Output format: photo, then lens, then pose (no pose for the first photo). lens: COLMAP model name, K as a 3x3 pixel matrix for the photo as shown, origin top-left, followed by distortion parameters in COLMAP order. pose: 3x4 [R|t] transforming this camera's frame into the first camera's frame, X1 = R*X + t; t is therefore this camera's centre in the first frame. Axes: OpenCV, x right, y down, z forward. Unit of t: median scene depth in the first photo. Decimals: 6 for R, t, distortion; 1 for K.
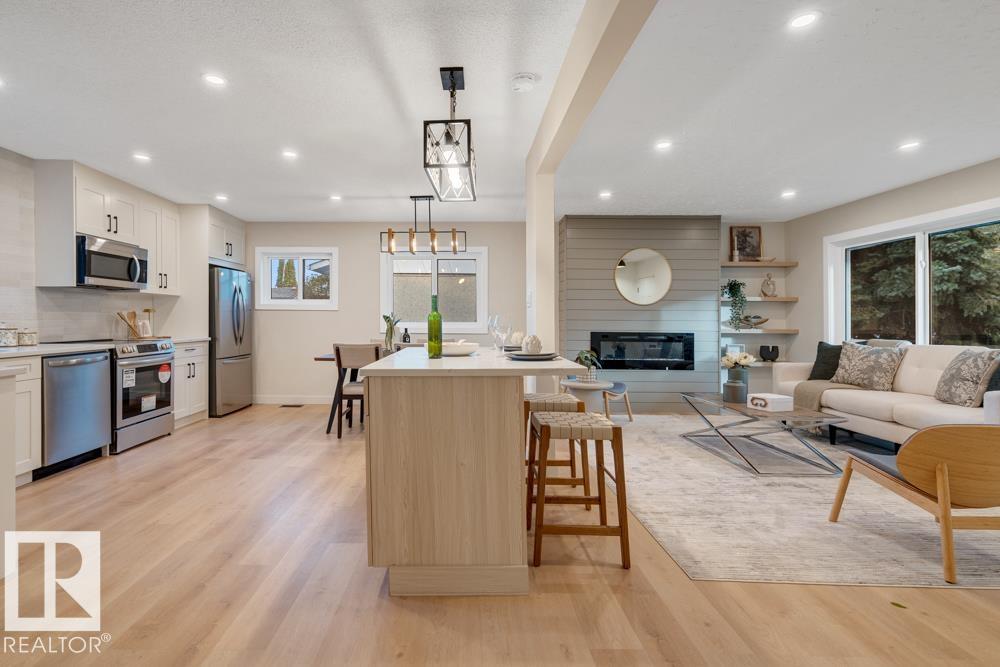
lens RADIAL K [[457.0, 0, 465.8], [0, 457.0, 324.5], [0, 0, 1]] dist [-0.004918, -0.000016]
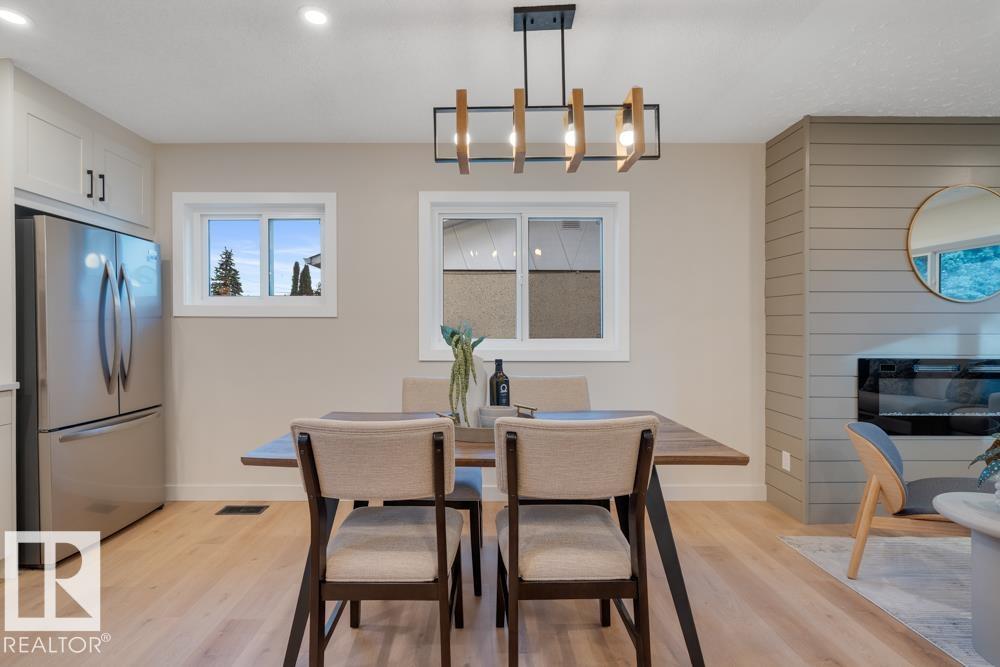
lens RADIAL K [[457.0, 0, 501.7], [0, 457.0, 328.4], [0, 0, 1]] dist [-0.004918, -0.000016]
pose [[0.999516, -0.004953, 0.030723, -0.141983], [0.005225, 0.999948, -0.008774, -0.015634], [-0.030678, 0.008930, 0.999489, 0.616999]]
